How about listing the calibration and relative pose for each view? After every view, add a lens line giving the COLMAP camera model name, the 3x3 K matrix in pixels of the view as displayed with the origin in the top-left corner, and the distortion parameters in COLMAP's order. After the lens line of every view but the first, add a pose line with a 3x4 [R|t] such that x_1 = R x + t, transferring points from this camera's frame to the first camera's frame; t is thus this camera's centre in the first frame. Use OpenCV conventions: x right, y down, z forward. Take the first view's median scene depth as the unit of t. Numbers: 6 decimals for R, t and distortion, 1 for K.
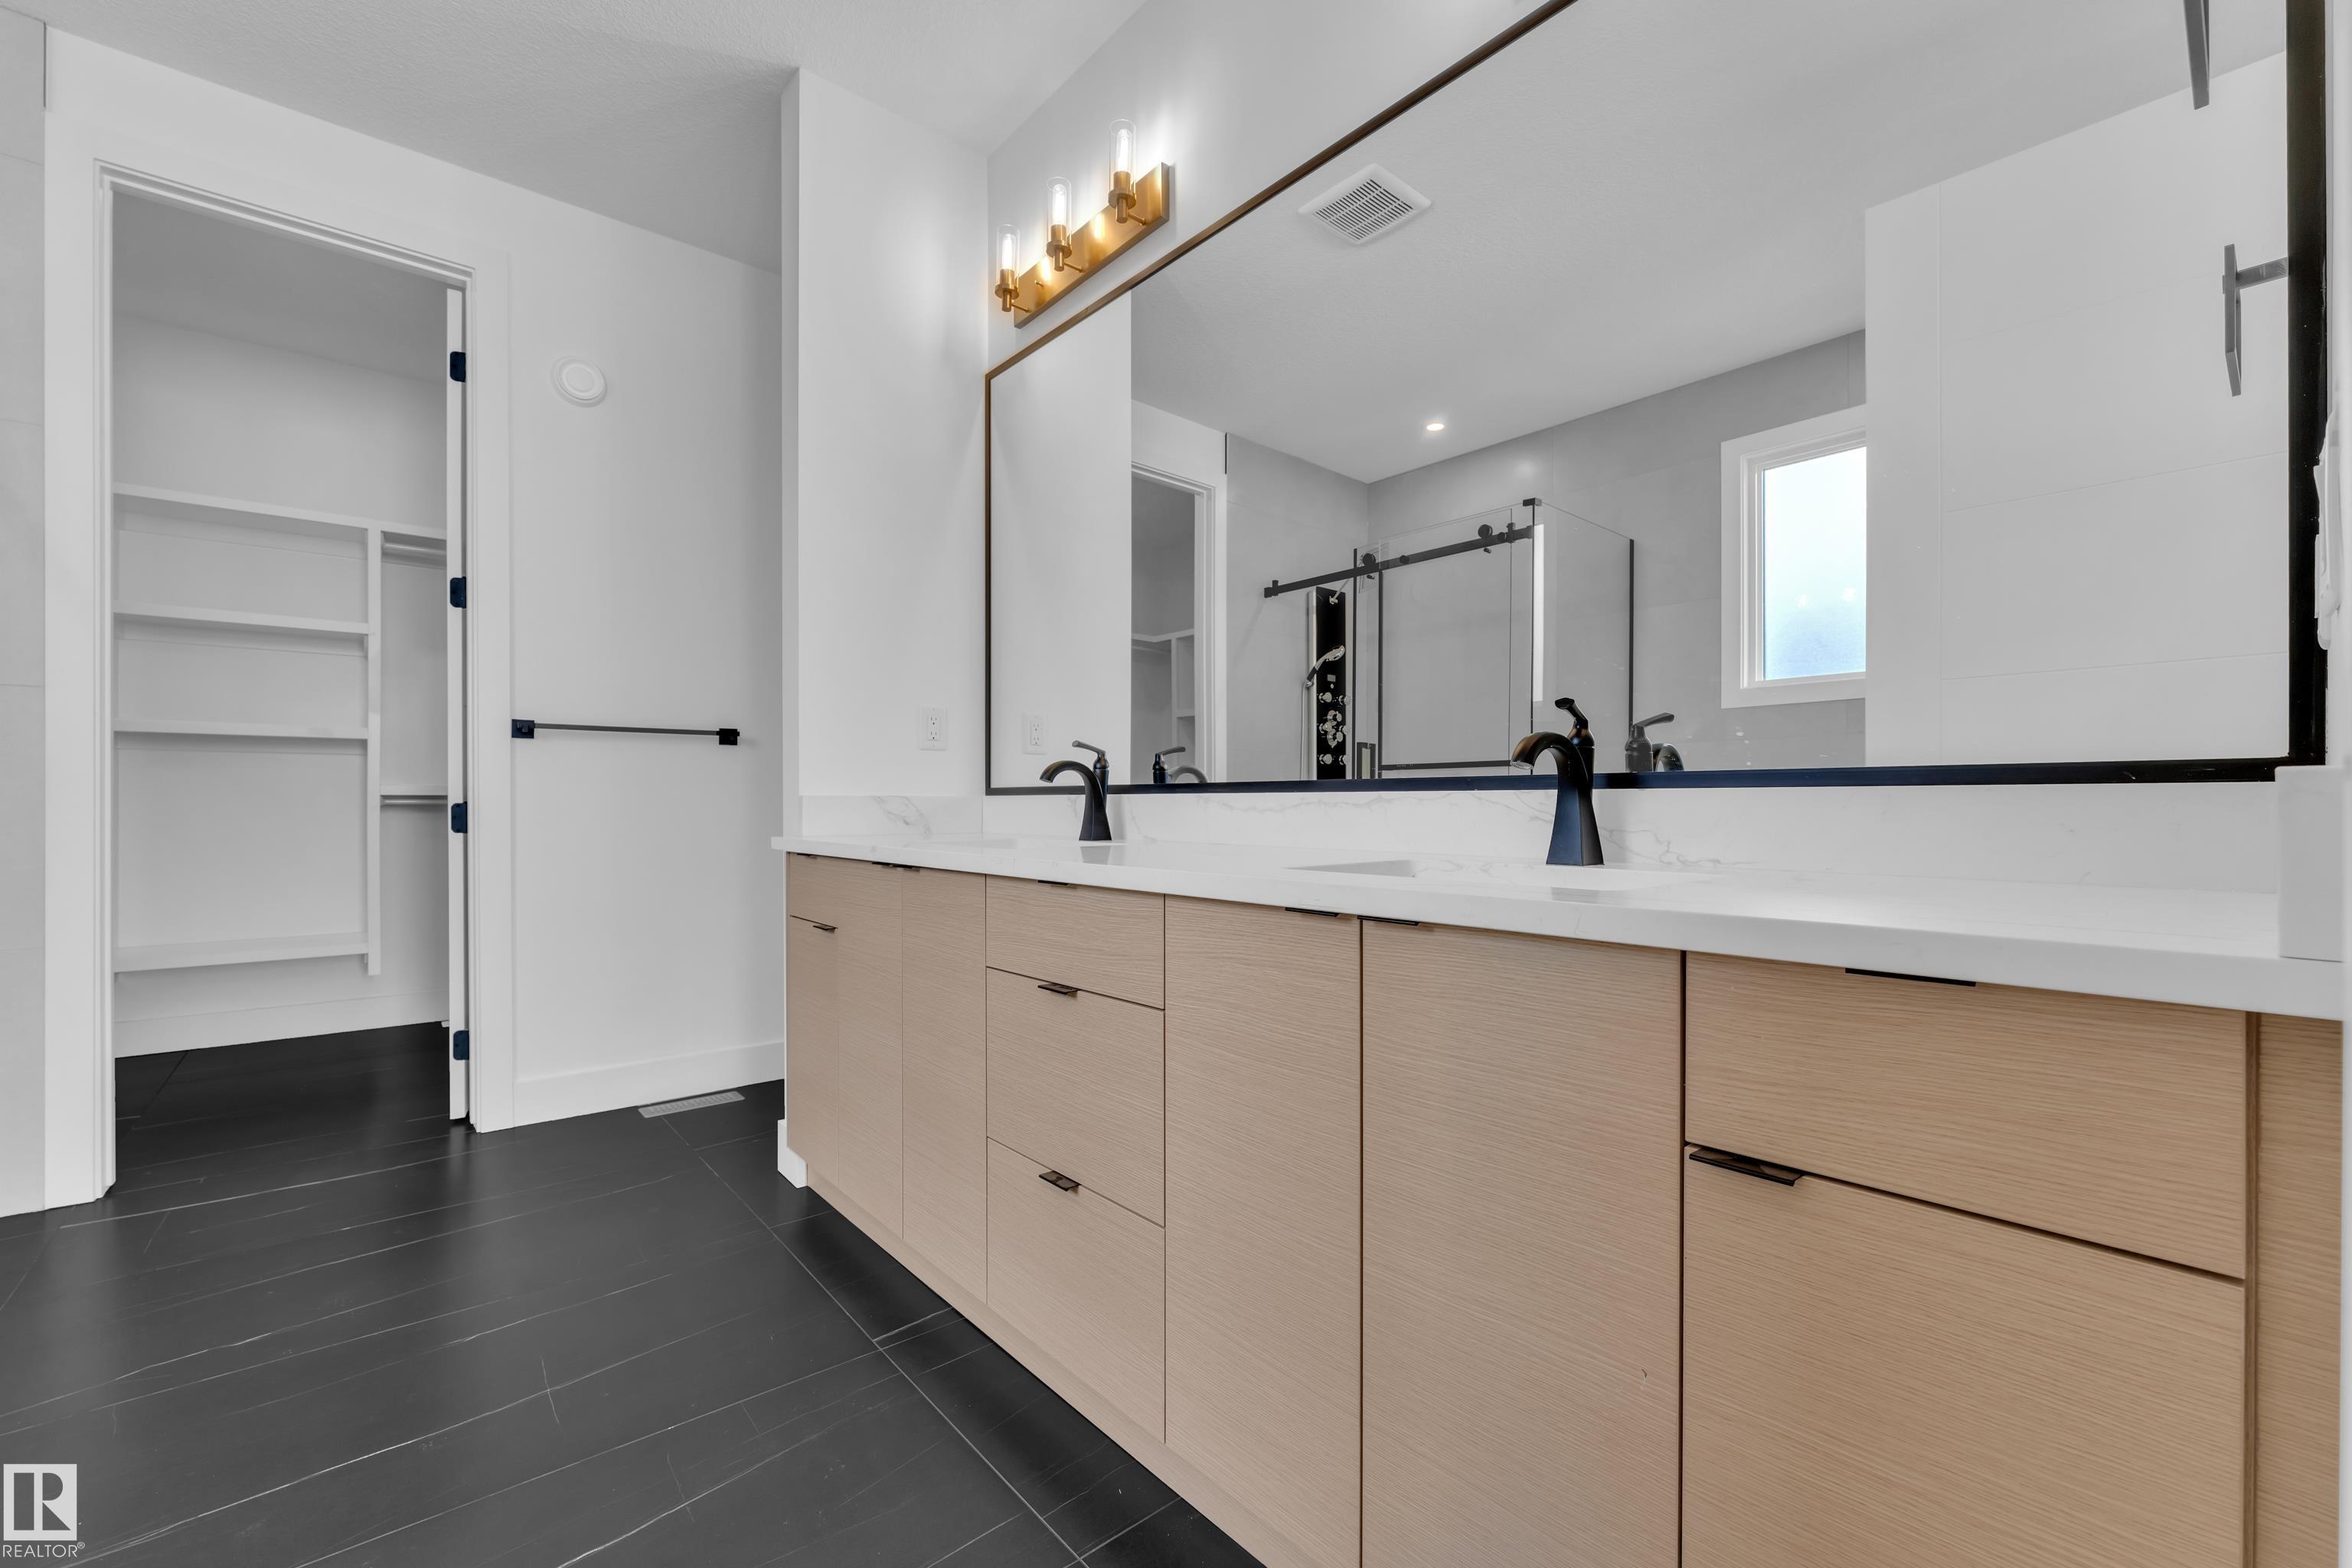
lens RADIAL K [[950.9, 0, 1172.7], [0, 950.9, 787.0], [0, 0, 1]] dist [-0.003356, -0.000214]
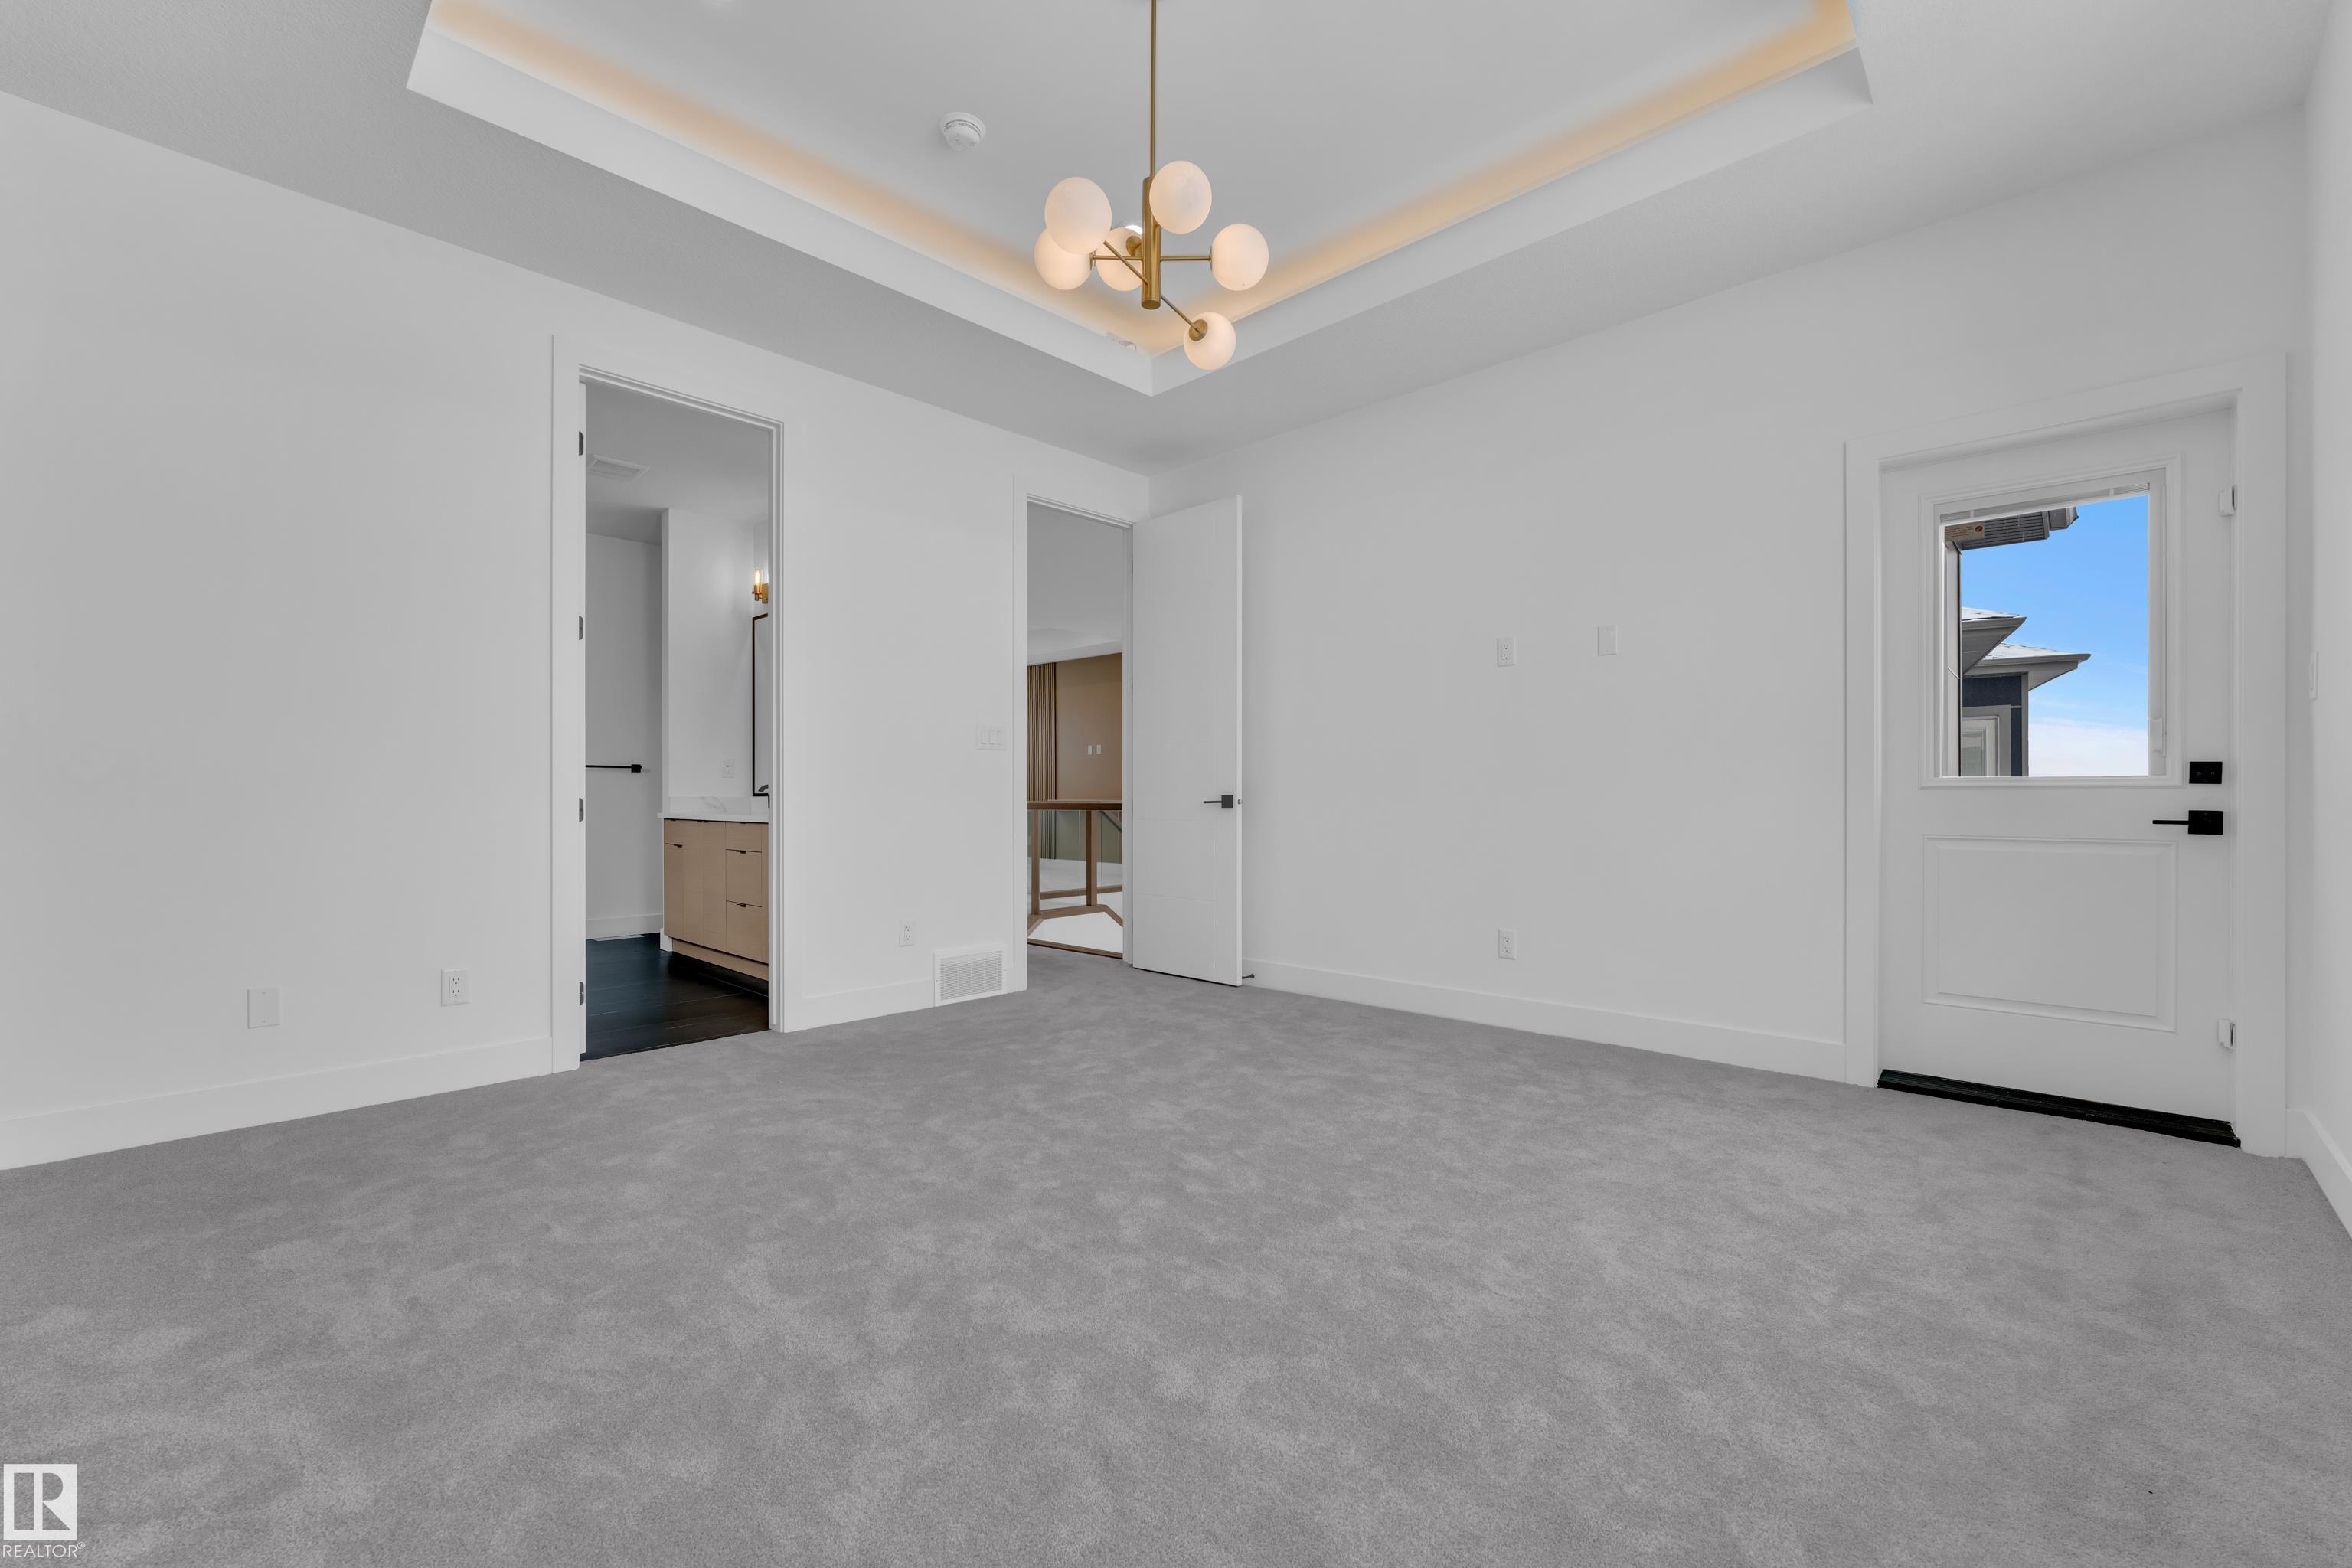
lens RADIAL K [[950.9, 0, 1172.7], [0, 950.9, 787.0], [0, 0, 1]] dist [-0.003356, -0.000214]
pose [[0.995224, -0.000233, 0.097620, 0.524027], [-0.000101, 0.999994, 0.003421, -0.019130], [-0.097620, -0.003415, 0.995218, -1.243391]]
